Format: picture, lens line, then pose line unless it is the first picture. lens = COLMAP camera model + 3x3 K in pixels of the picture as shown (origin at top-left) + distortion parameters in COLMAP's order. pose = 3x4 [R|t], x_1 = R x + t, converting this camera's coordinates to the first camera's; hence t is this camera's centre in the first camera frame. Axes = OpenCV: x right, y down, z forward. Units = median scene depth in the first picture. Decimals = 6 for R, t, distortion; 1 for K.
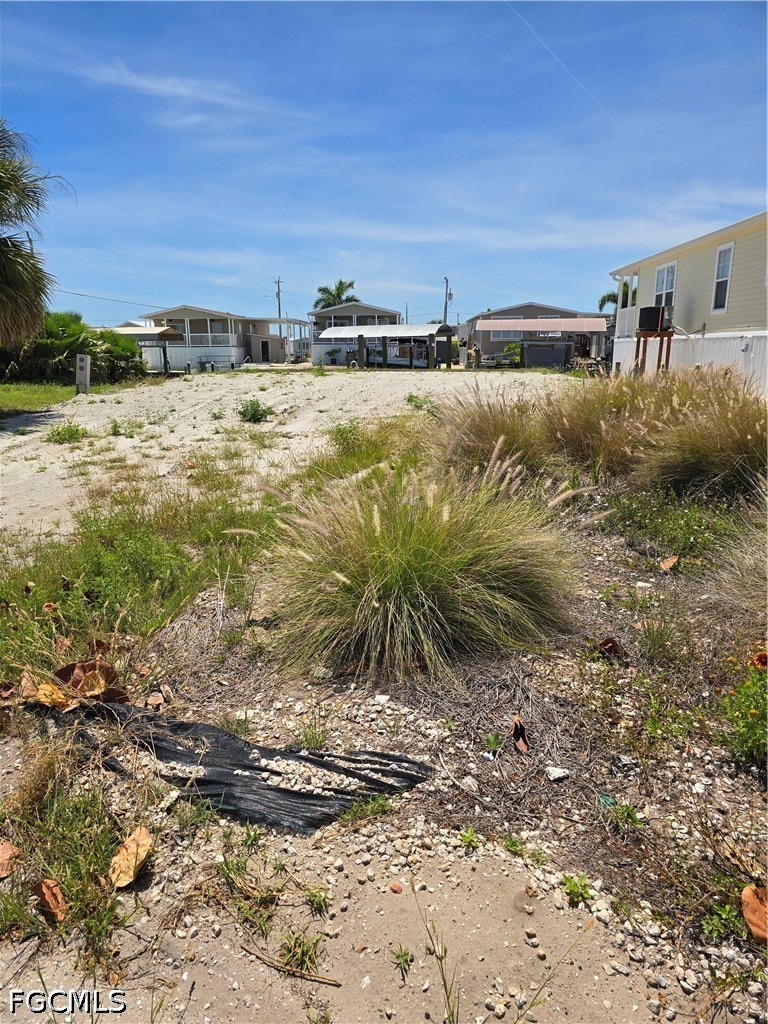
lens RADIAL K [[705.7, 0, 386.7], [0, 705.7, 521.1], [0, 0, 1]] dist [0.044941, -0.023931]
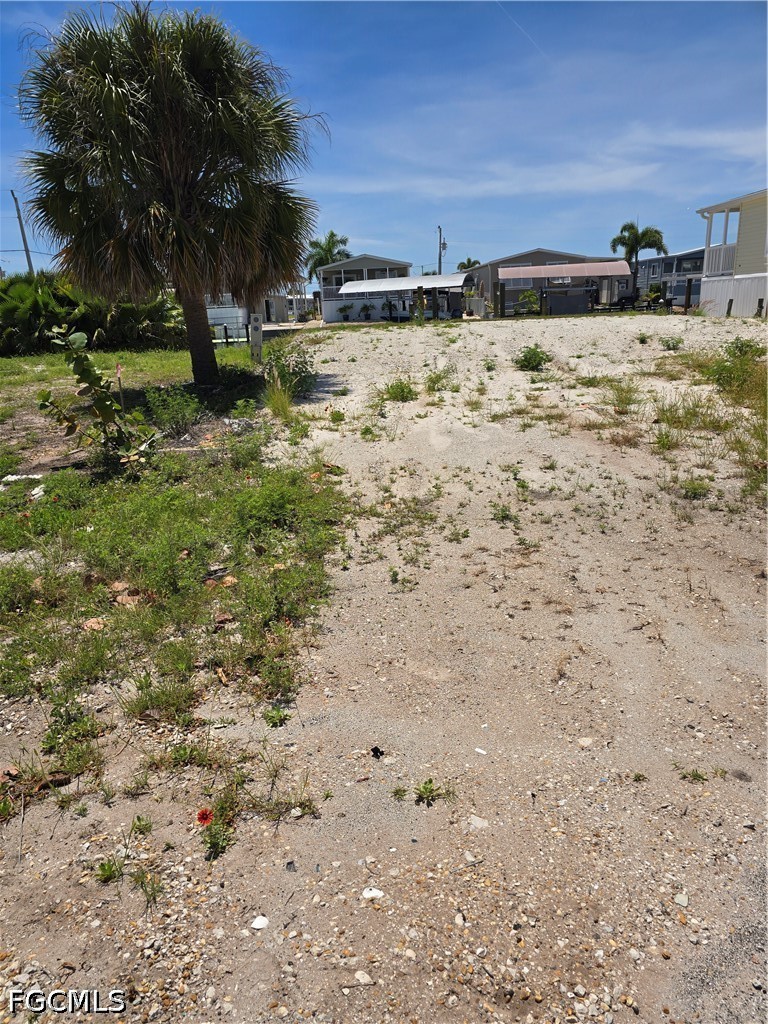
lens RADIAL K [[705.7, 0, 391.1], [0, 705.7, 521.2], [0, 0, 1]] dist [0.044941, -0.023931]
pose [[0.990453, -0.078860, 0.113070, -0.149043], [0.072385, 0.995554, 0.060275, -0.002043], [-0.117321, -0.051515, 0.991757, 0.013200]]
